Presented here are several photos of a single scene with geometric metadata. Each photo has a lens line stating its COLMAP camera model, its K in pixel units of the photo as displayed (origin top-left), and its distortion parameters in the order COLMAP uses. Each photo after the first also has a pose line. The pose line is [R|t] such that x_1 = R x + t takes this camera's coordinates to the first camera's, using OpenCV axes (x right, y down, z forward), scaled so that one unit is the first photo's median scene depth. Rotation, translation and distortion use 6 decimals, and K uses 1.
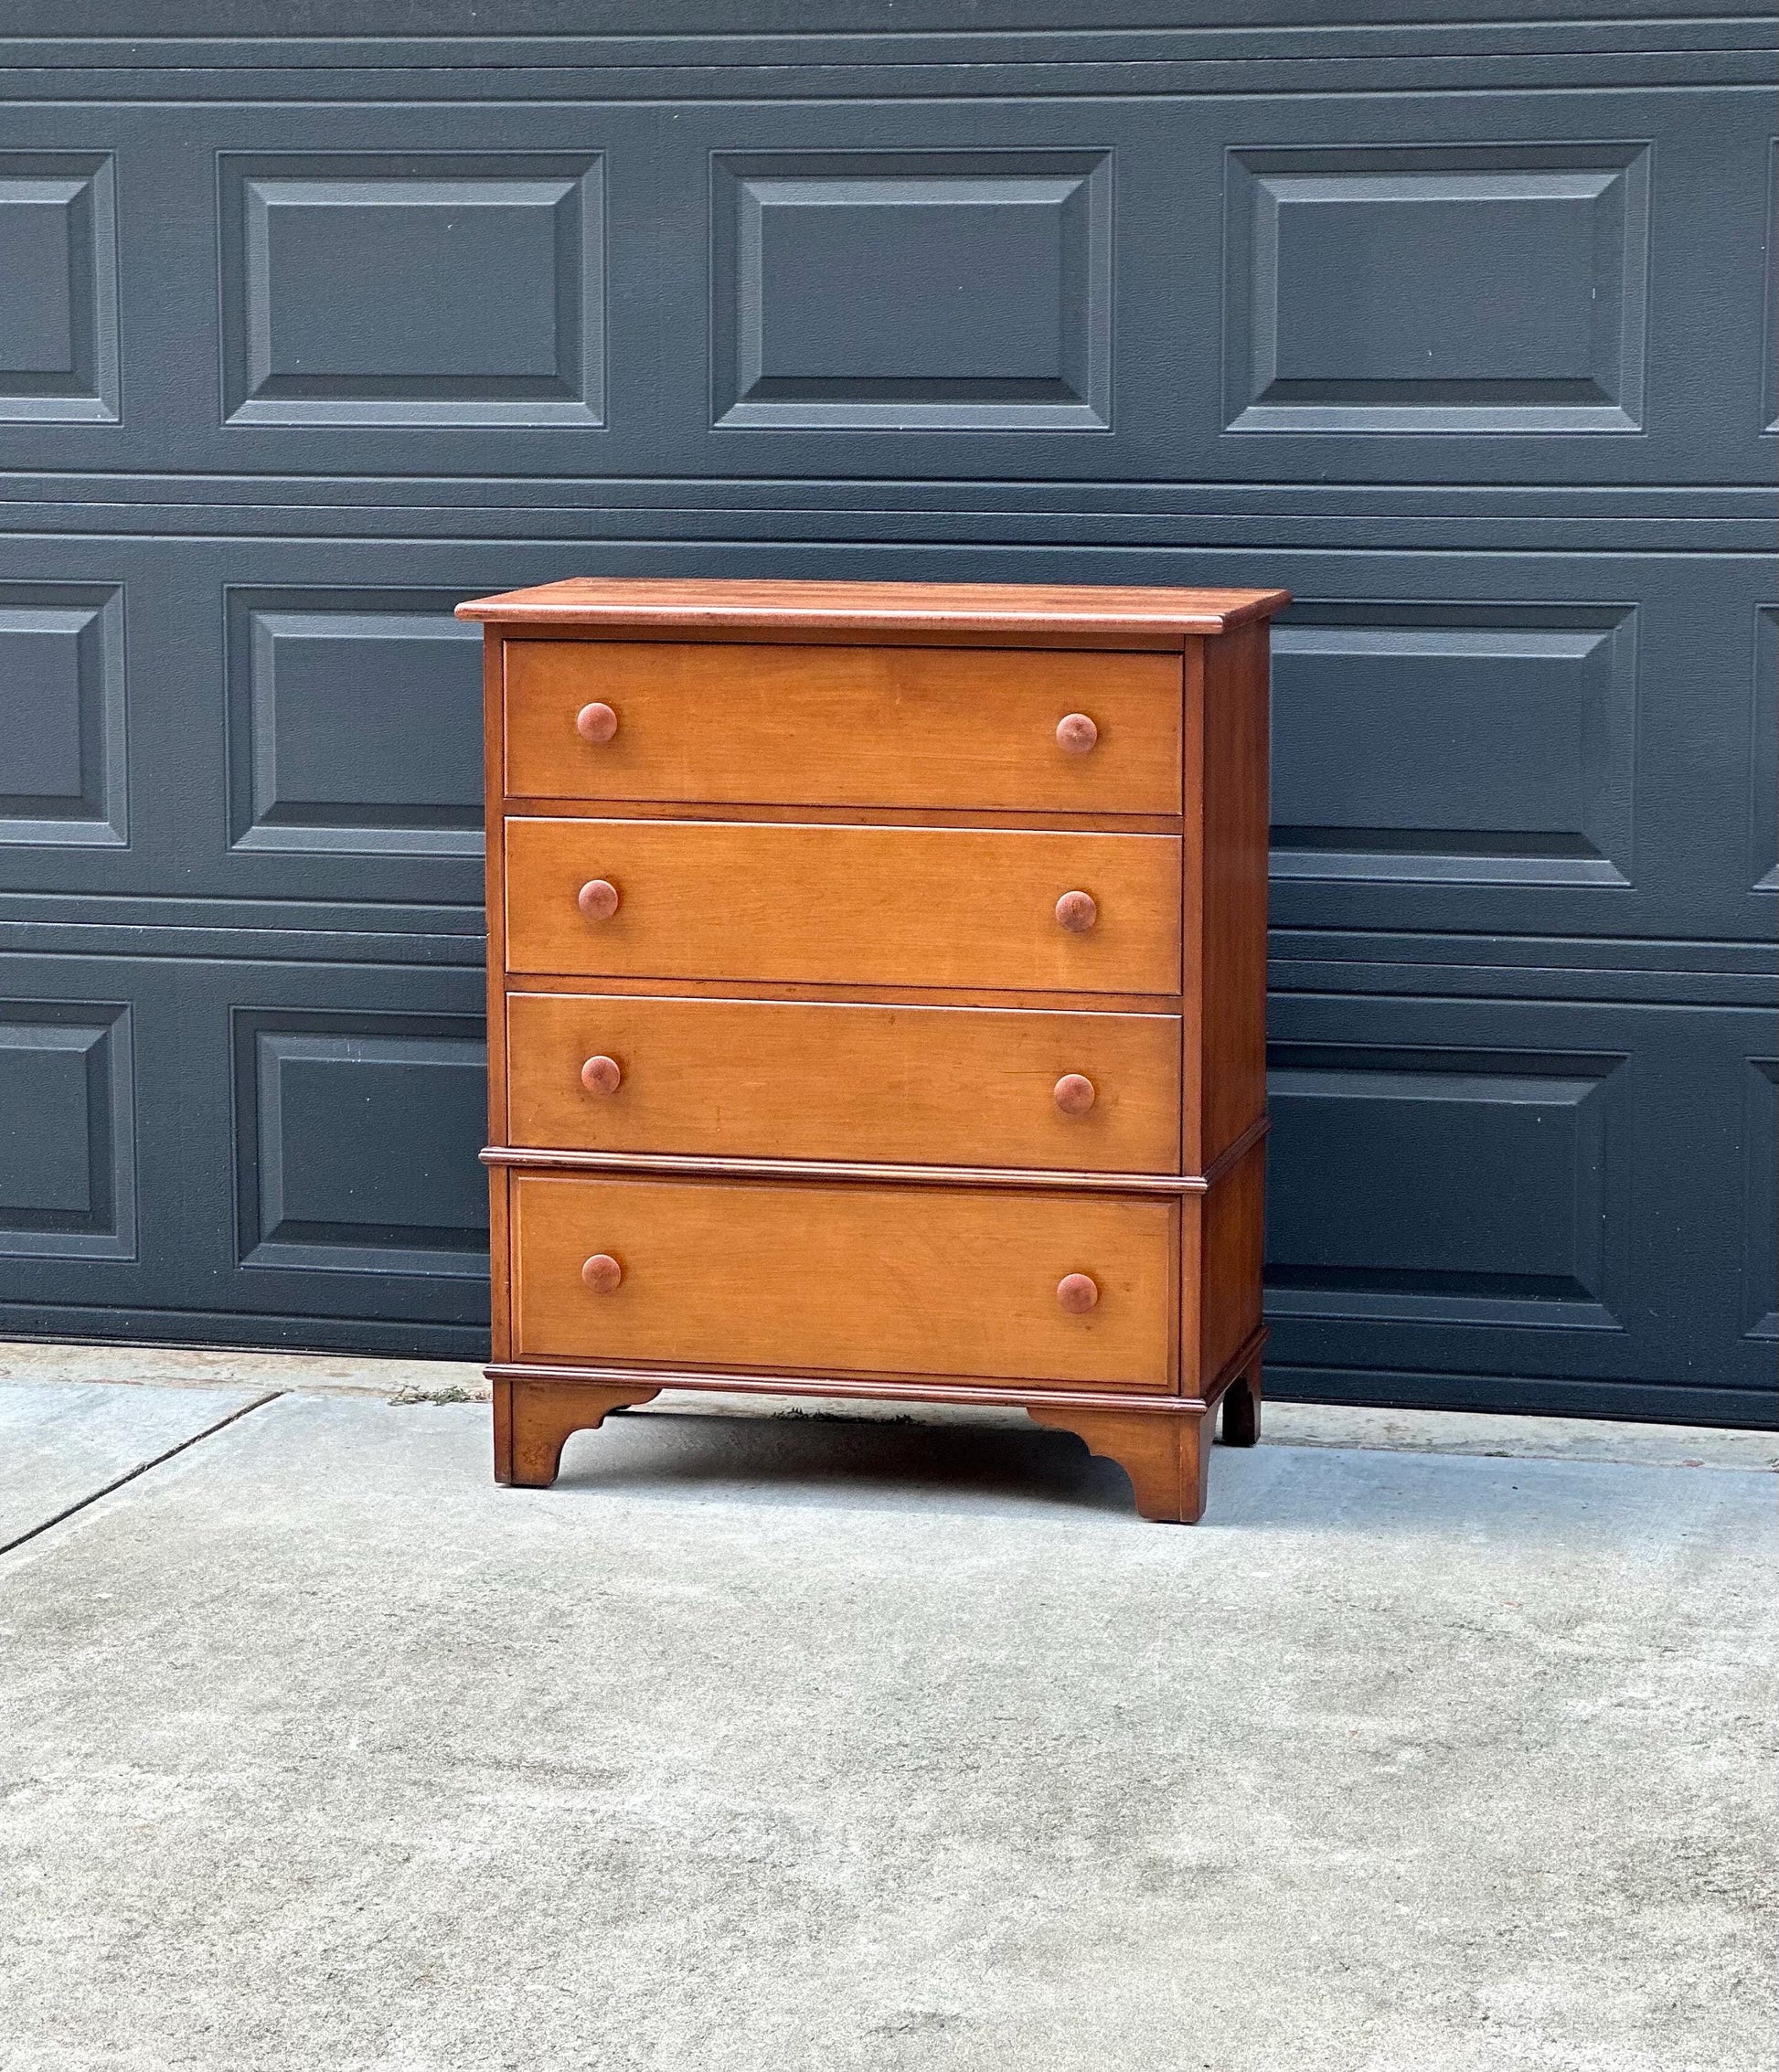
lens RADIAL K [[5165.3, 0, 896.8], [0, 5165.3, 1074.0], [0, 0, 1]] dist [0.193140, 0.000000]
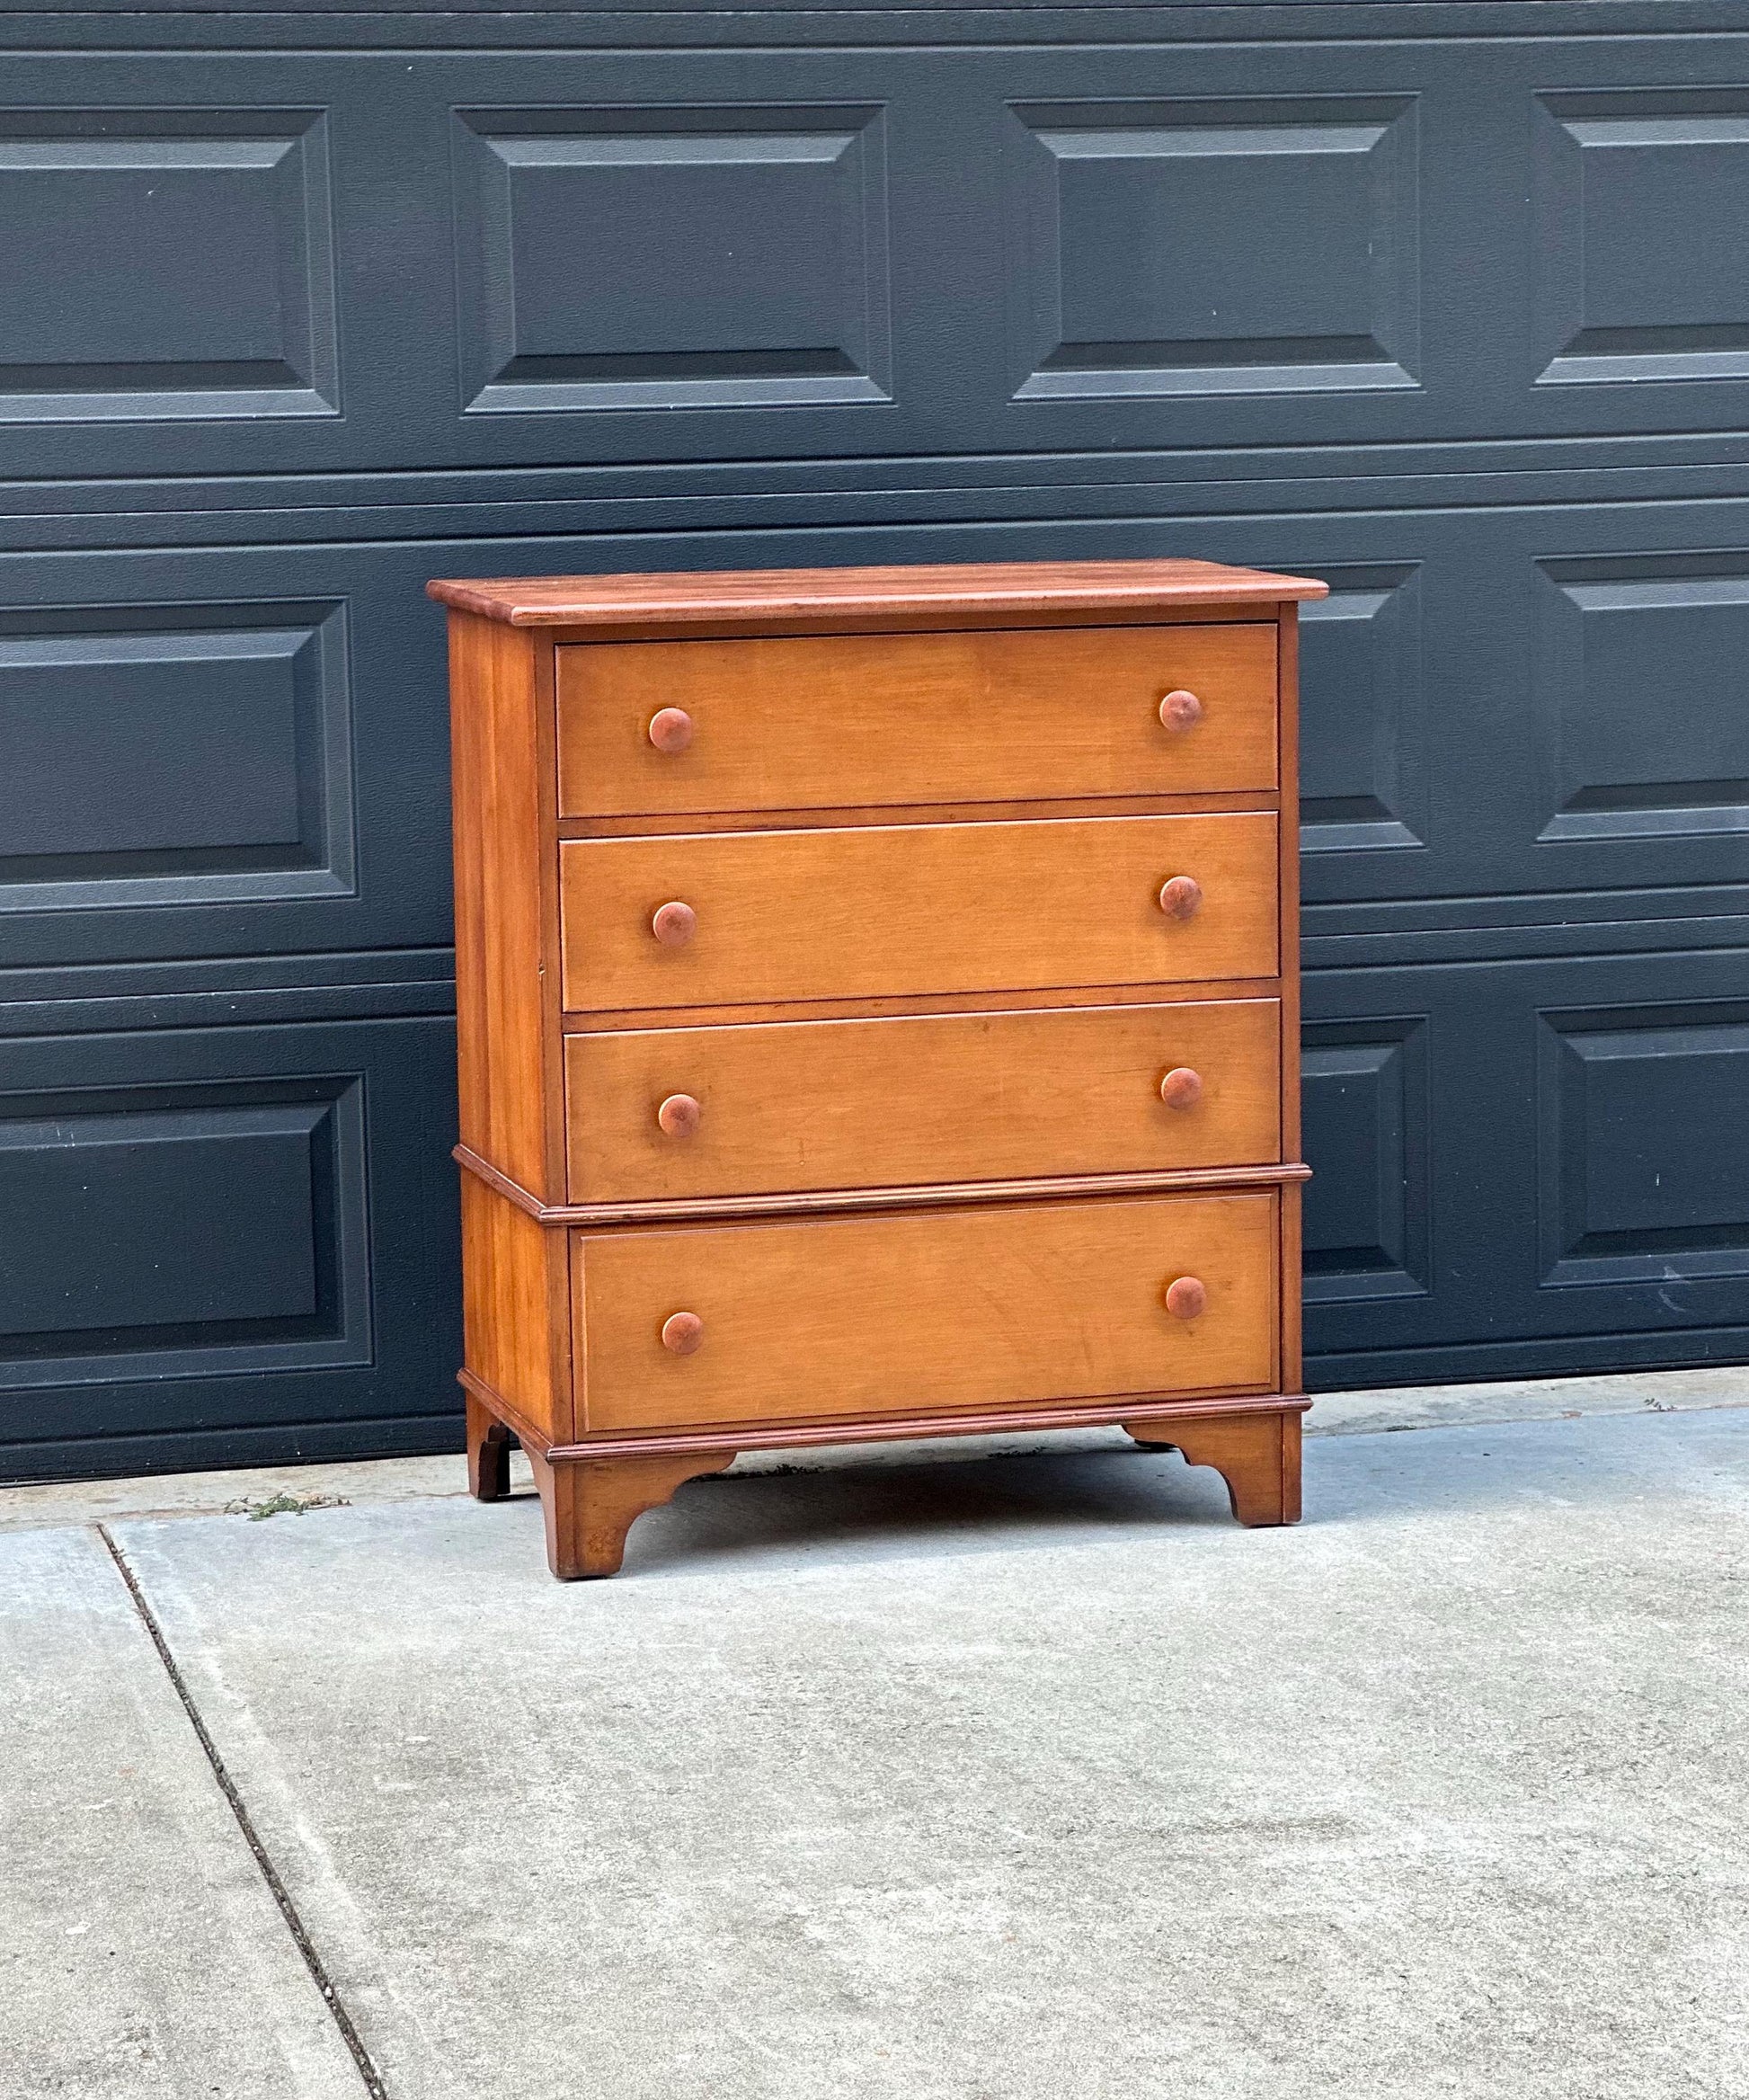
lens RADIAL K [[5591.5, 0, 770.4], [0, 5591.5, 1110.0], [0, 0, 1]] dist [0.201849, 0.000000]
pose [[0.879979, -0.085930, 0.467175, -0.506758], [0.087843, 0.995977, 0.017733, -0.016975], [-0.466819, 0.025433, 0.883987, 0.118852]]
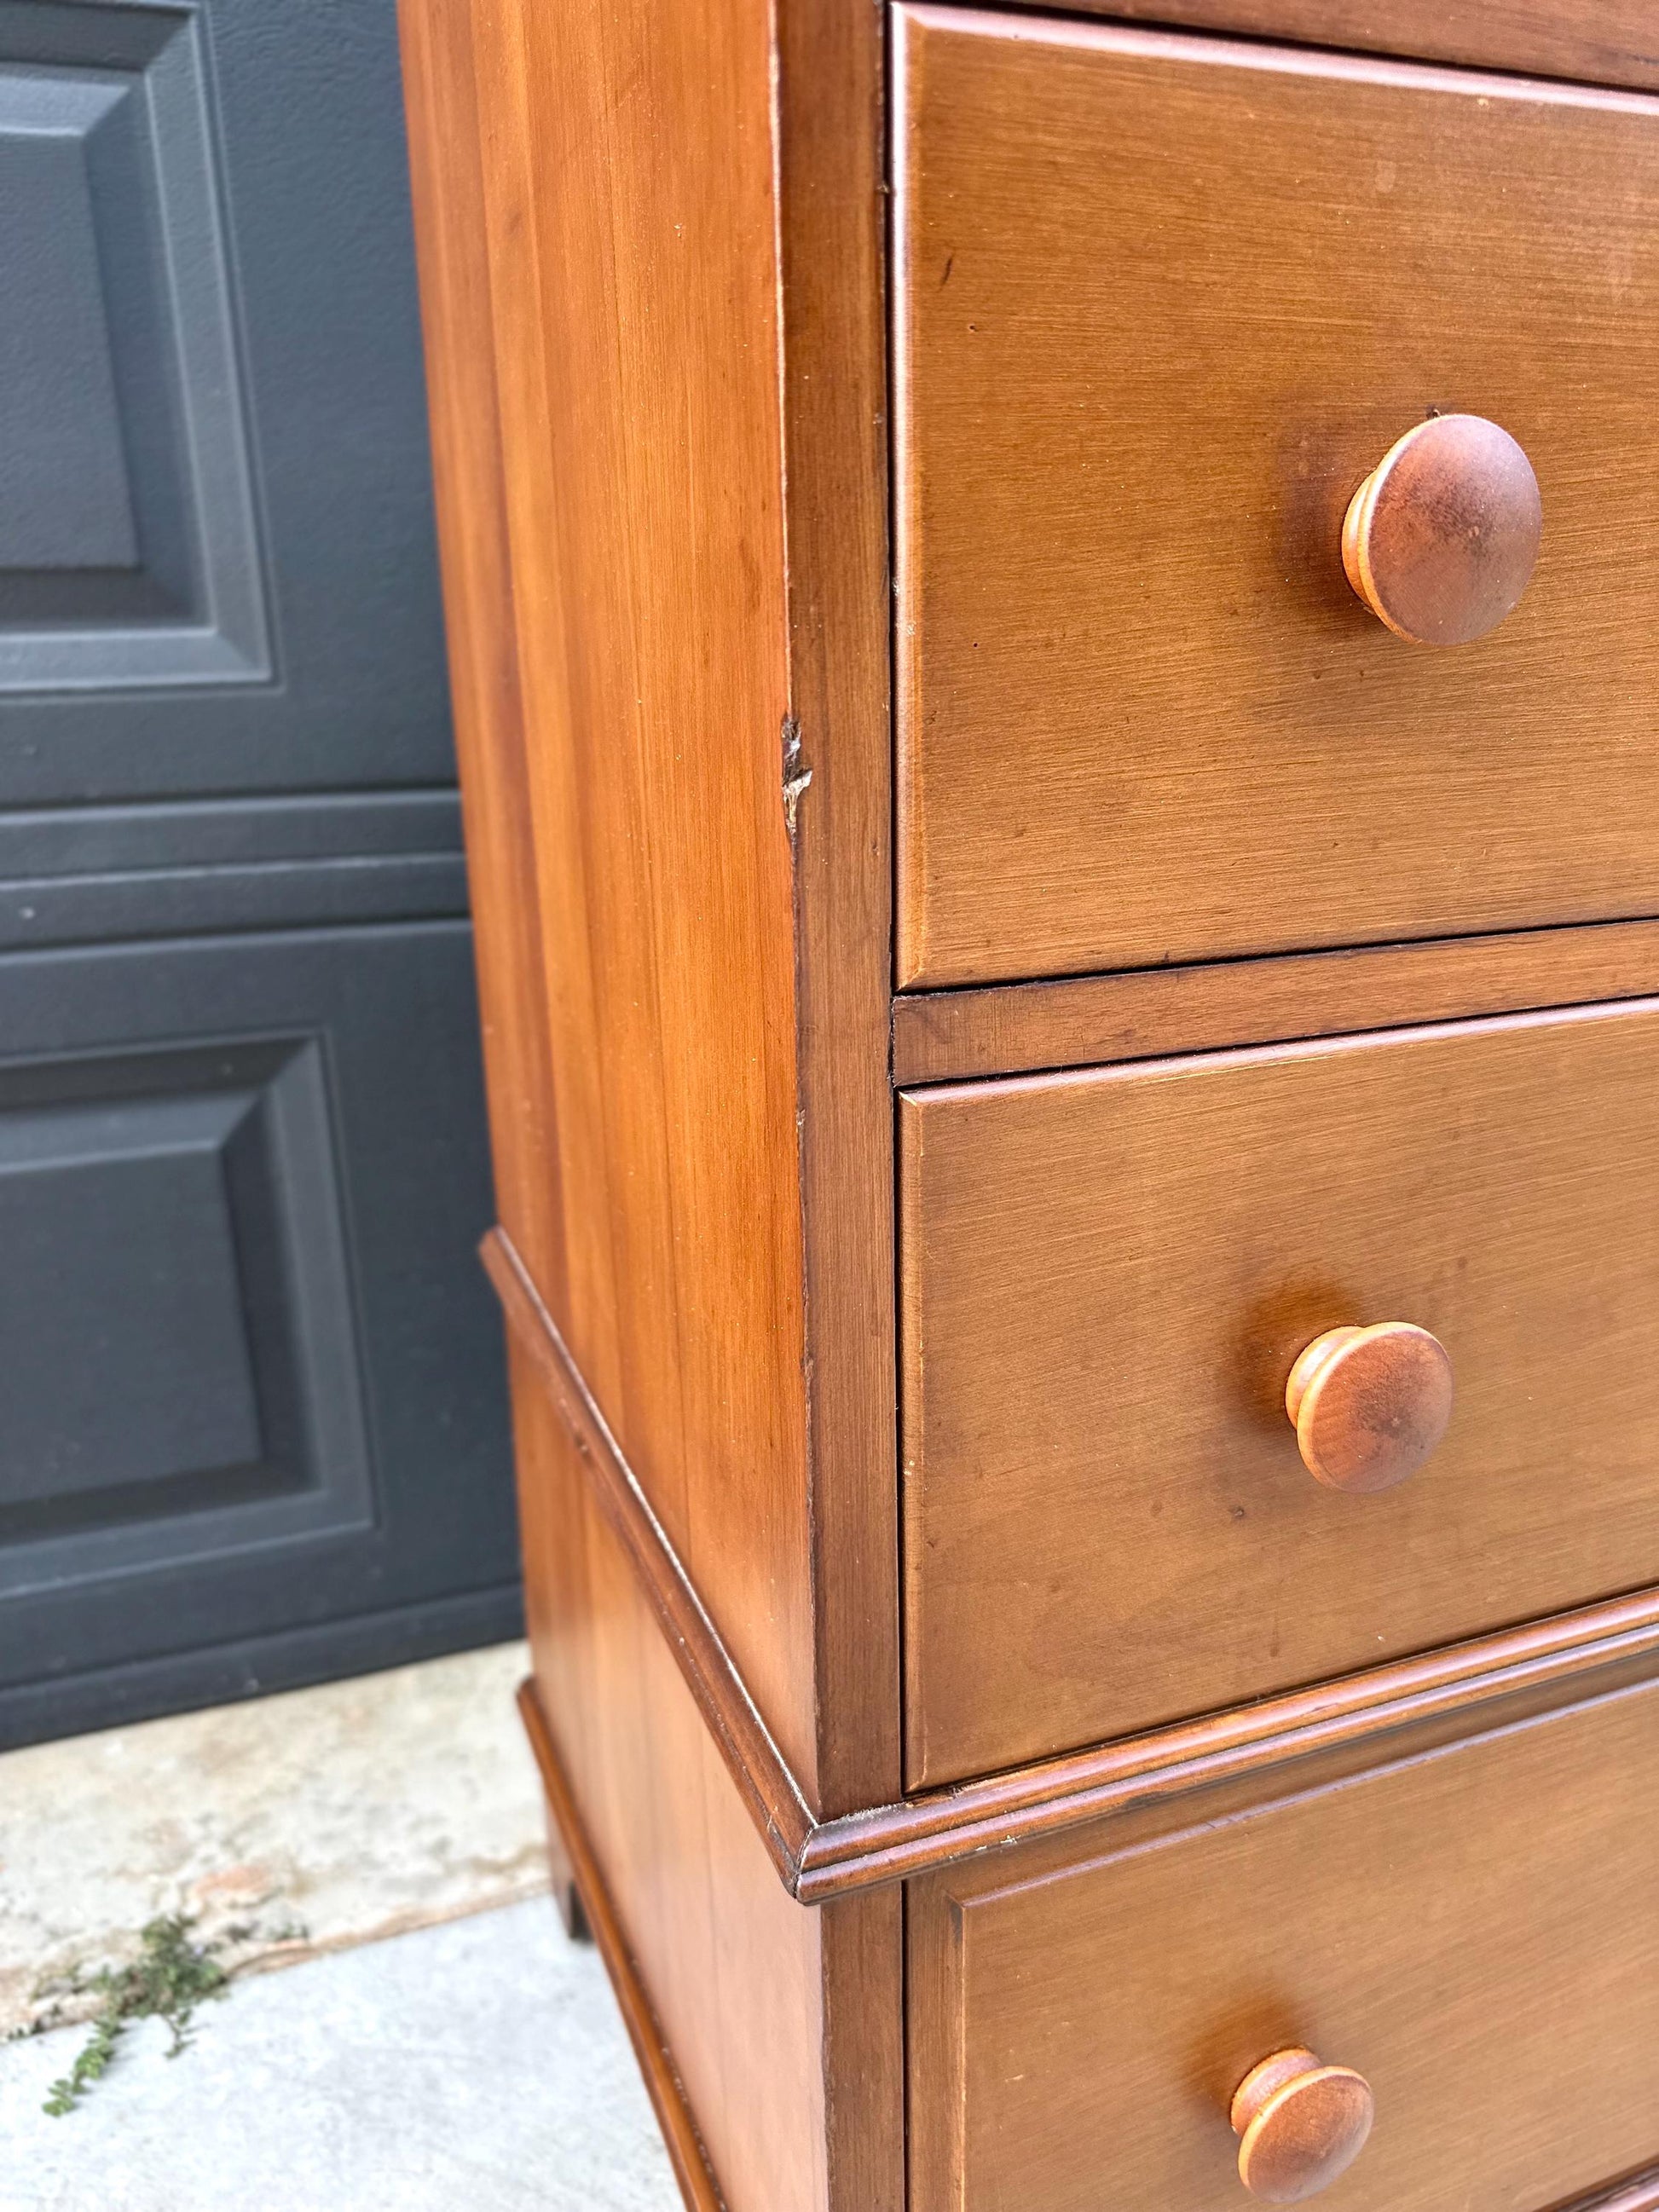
lens RADIAL K [[1670.9, 0, 828.6], [0, 1670.9, 1150.9], [0, 0, 1]] dist [0.099991, -0.106221]
pose [[0.824804, -0.180675, 0.535775, -0.112286], [0.102304, 0.979620, 0.172857, -0.024787], [-0.556087, -0.087761, 0.826478, 0.958422]]
